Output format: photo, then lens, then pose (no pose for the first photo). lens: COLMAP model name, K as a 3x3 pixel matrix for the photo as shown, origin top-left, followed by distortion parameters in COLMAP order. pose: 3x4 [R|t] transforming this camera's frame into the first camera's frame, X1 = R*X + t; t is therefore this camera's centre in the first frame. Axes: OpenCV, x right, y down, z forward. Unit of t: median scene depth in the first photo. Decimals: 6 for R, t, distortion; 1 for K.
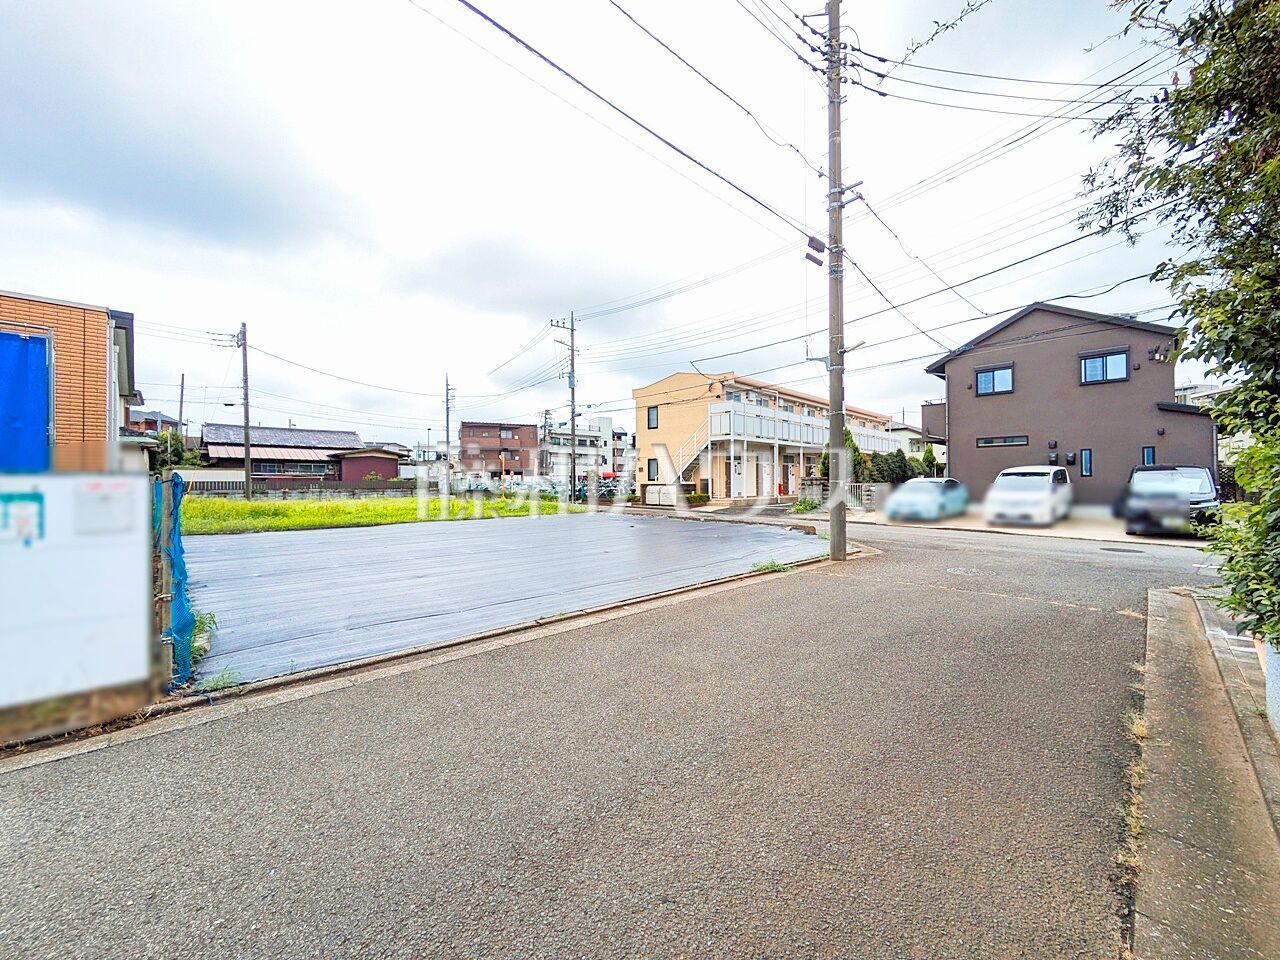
lens RADIAL K [[507.0, 0, 646.4], [0, 507.0, 477.8], [0, 0, 1]] dist [-0.001715, 0.001764]
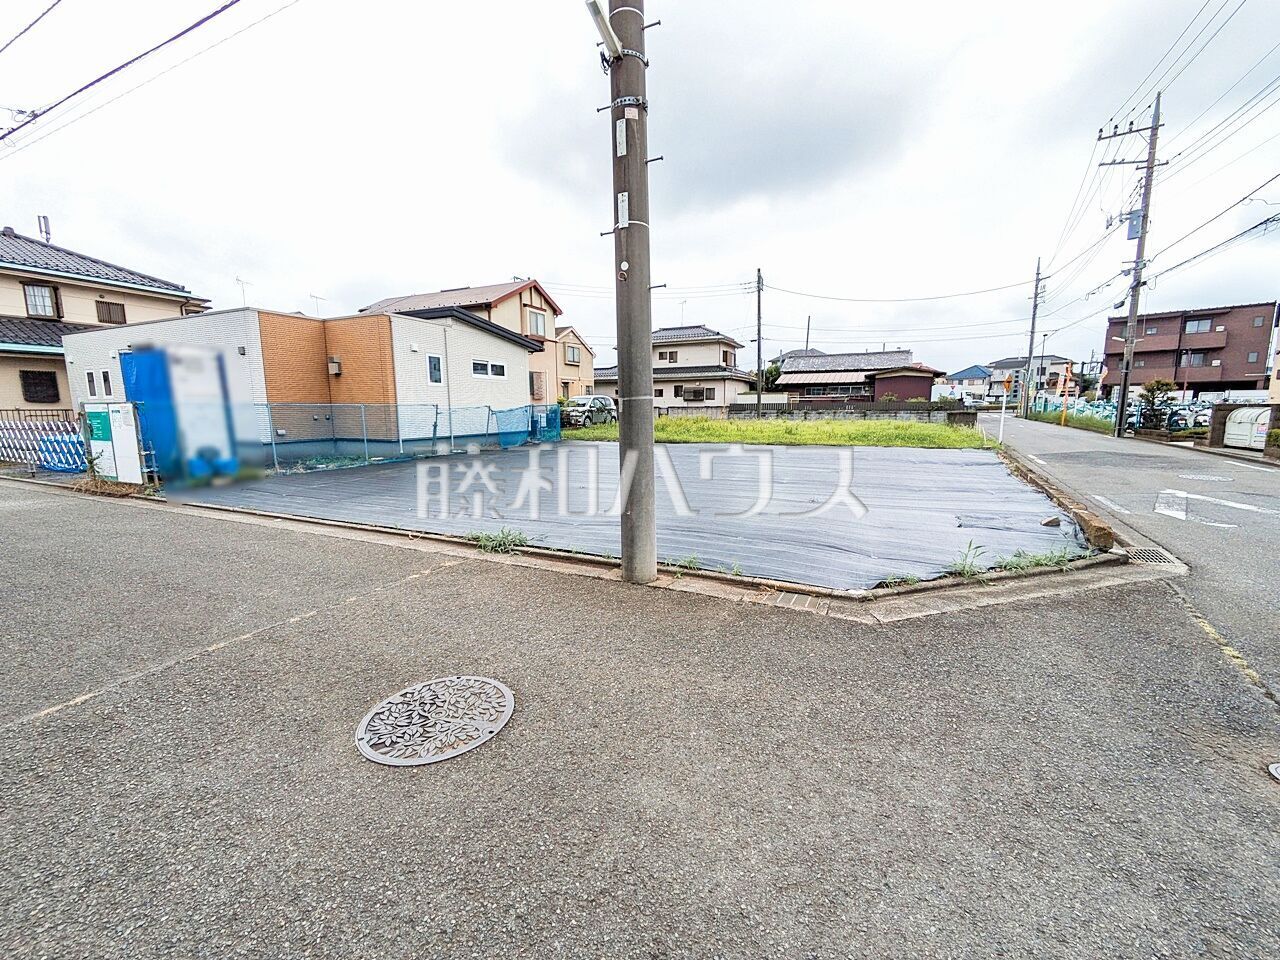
lens RADIAL K [[507.0, 0, 644.8], [0, 507.0, 478.5], [0, 0, 1]] dist [-0.001715, 0.001764]
pose [[0.352518, 0.131980, -0.926451, 0.245010], [0.013863, 0.989160, 0.146188, 0.003271], [0.935702, -0.064377, 0.346867, 0.267938]]
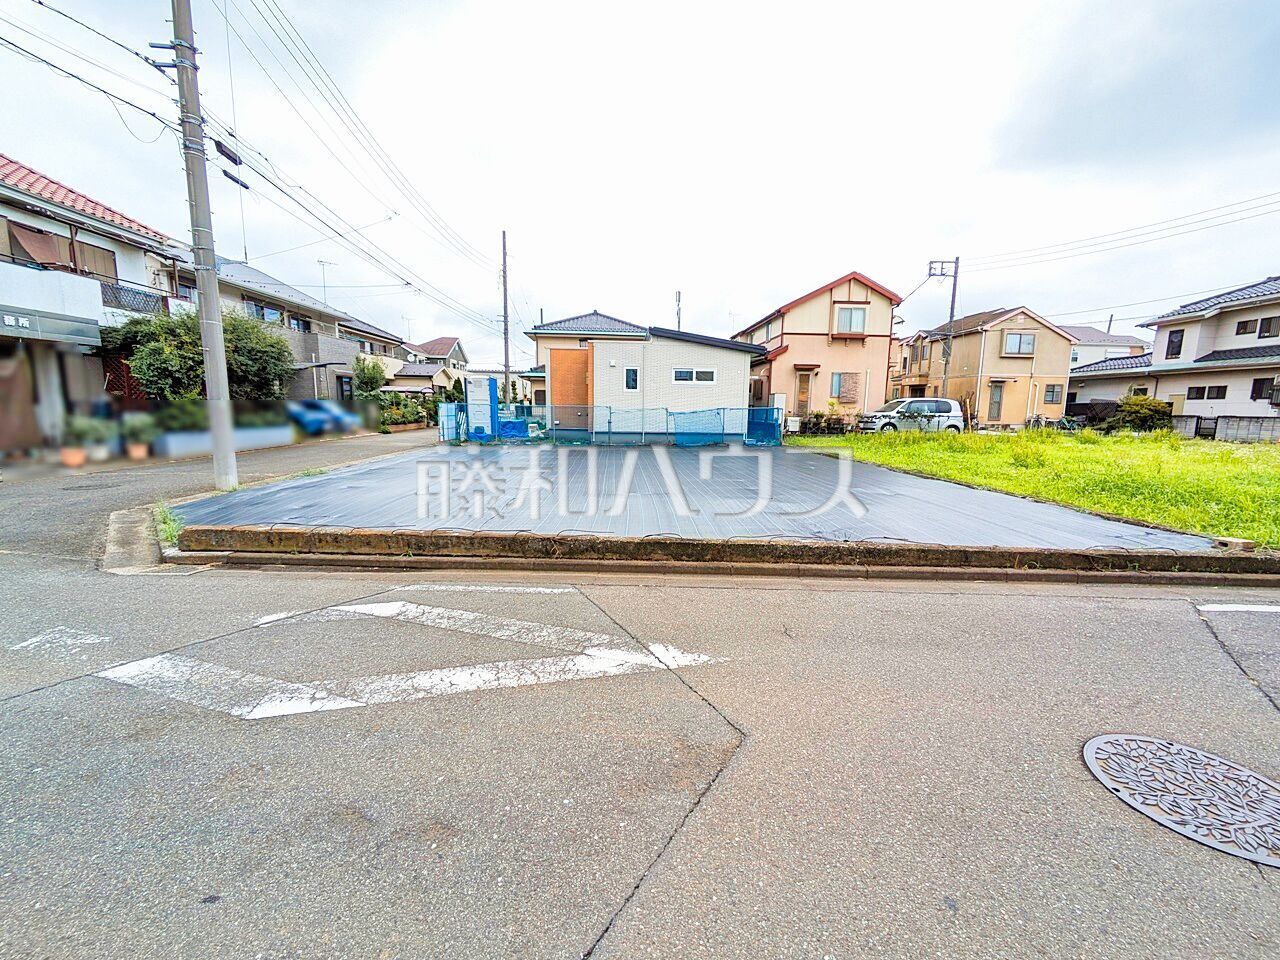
lens RADIAL K [[507.0, 0, 644.9], [0, 507.0, 478.5], [0, 0, 1]] dist [-0.001715, 0.001764]
pose [[-0.671139, 0.097268, -0.734923, 0.169859], [-0.003394, 0.990941, 0.134252, 0.005453], [0.741324, 0.092596, -0.664729, 0.673912]]
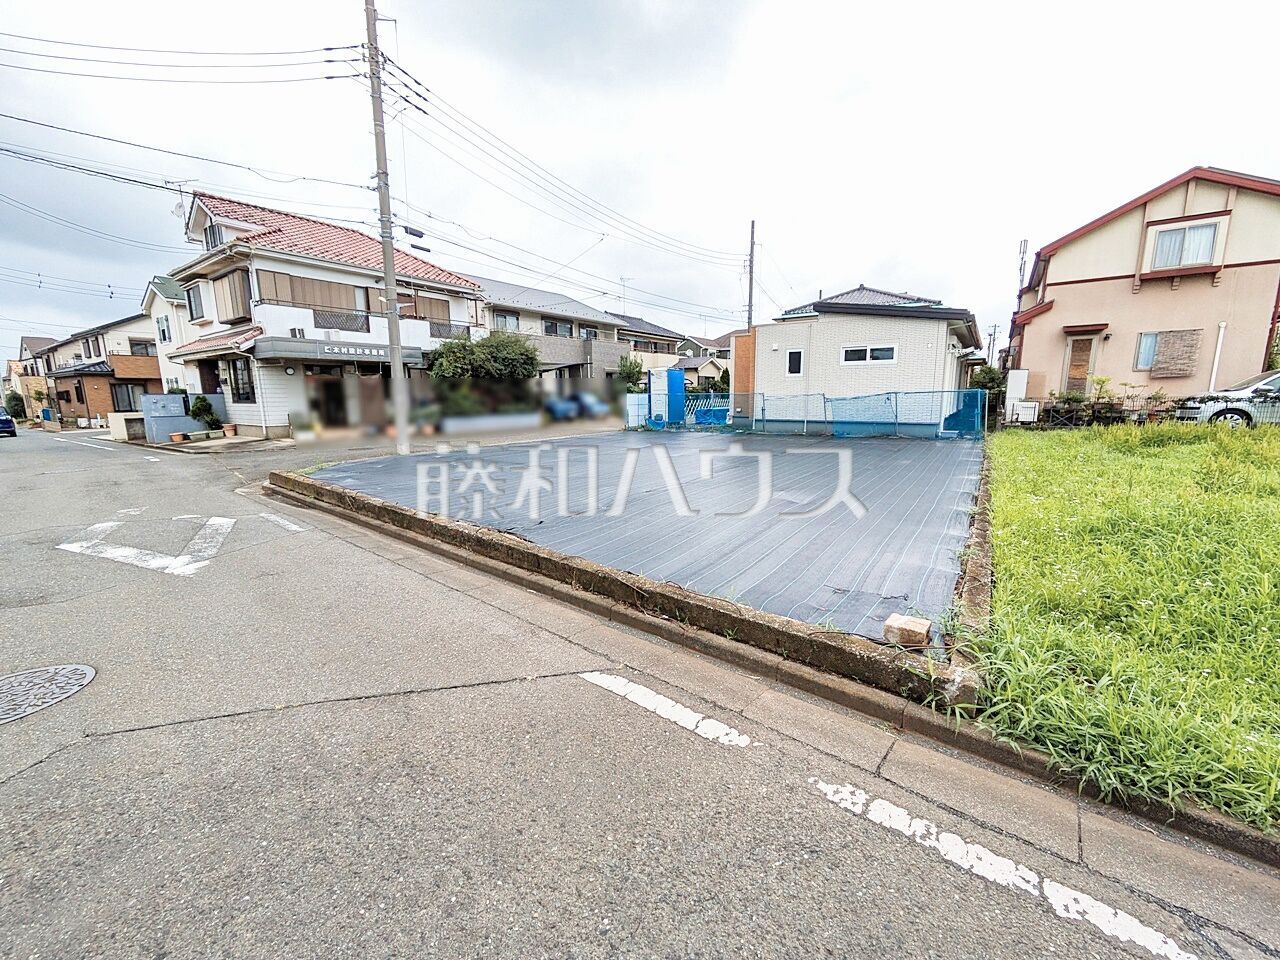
lens RADIAL K [[507.0, 0, 644.7], [0, 507.0, 479.0], [0, 0, 1]] dist [-0.001715, 0.001764]
pose [[-0.983537, 0.042593, -0.175618, -0.007426], [0.014999, 0.987714, 0.155553, 0.006354], [0.180086, 0.150358, -0.972091, 0.778243]]
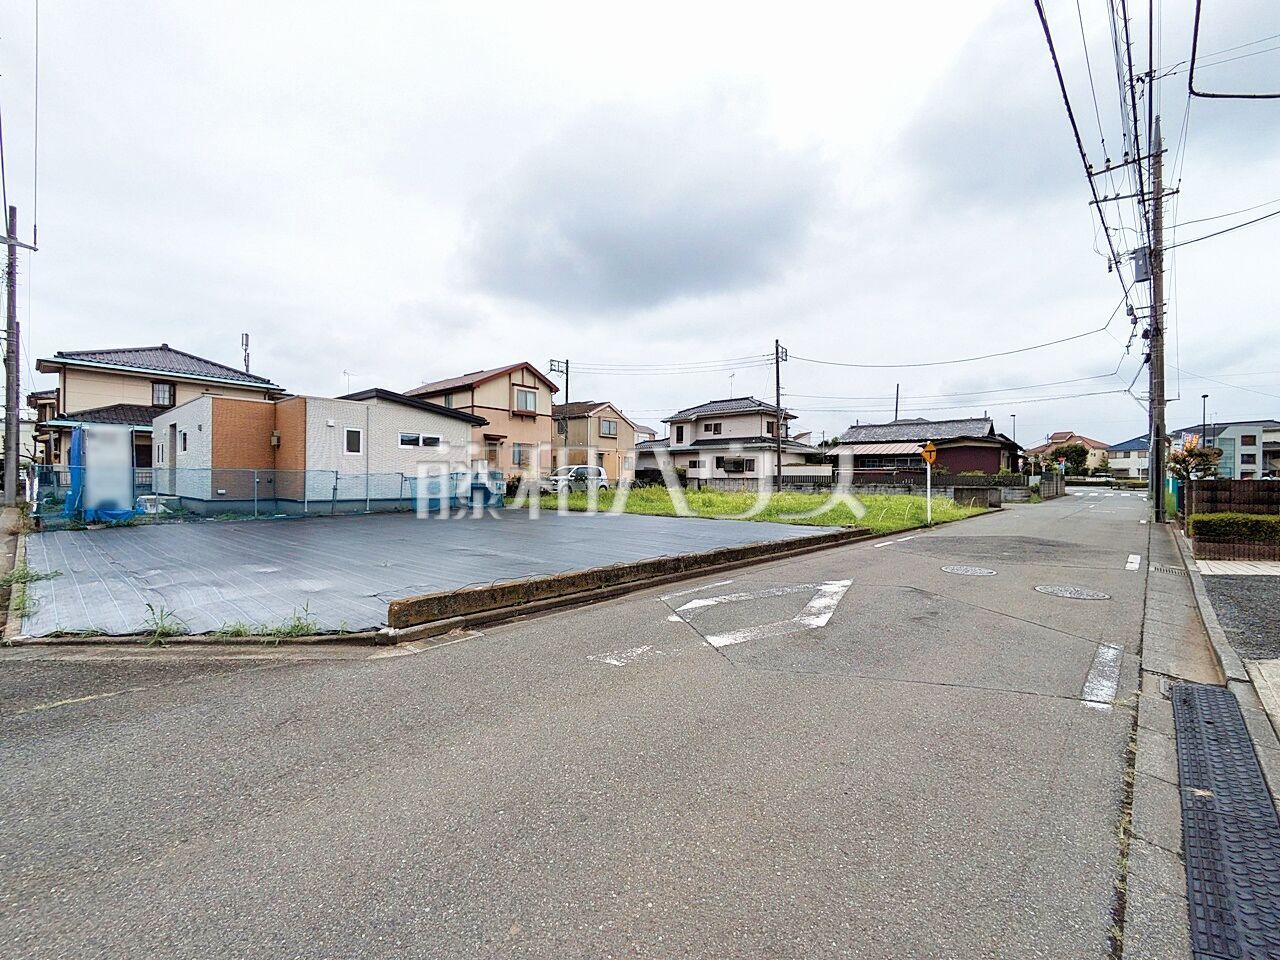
lens RADIAL K [[507.0, 0, 645.4], [0, 507.0, 478.1], [0, 0, 1]] dist [-0.001715, 0.001764]
pose [[0.095450, 0.003202, -0.995429, 0.301660], [0.001977, 0.999992, 0.003406, 0.007679], [0.995432, -0.002294, 0.095443, 0.514812]]
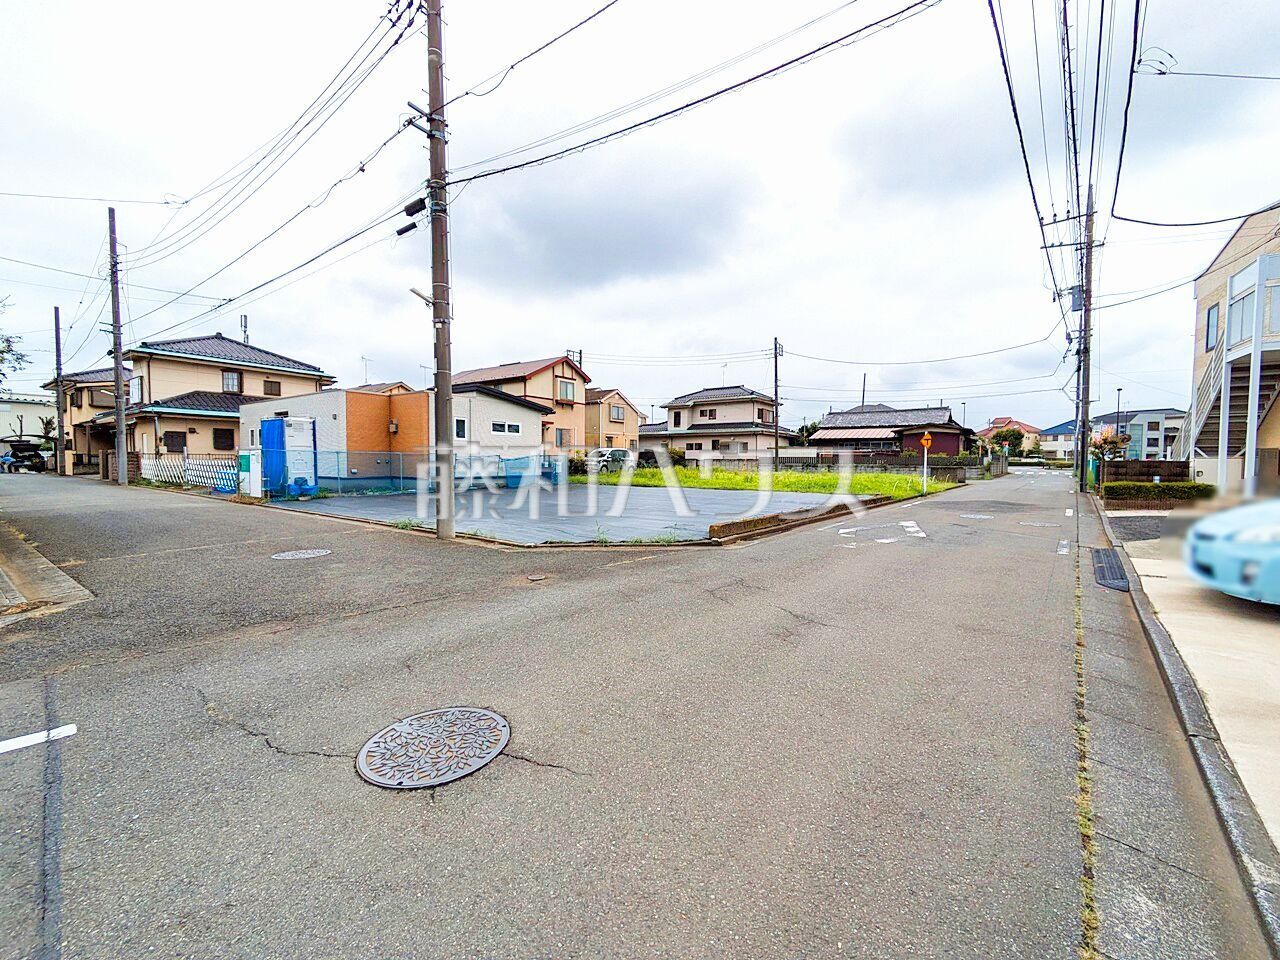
lens RADIAL K [[507.0, 0, 645.7], [0, 507.0, 478.3], [0, 0, 1]] dist [-0.001715, 0.001764]
pose [[0.178412, 0.040823, -0.983109, 0.413040], [0.001962, 0.999122, 0.041844, 0.006396], [0.983954, -0.009394, 0.178175, 0.372183]]
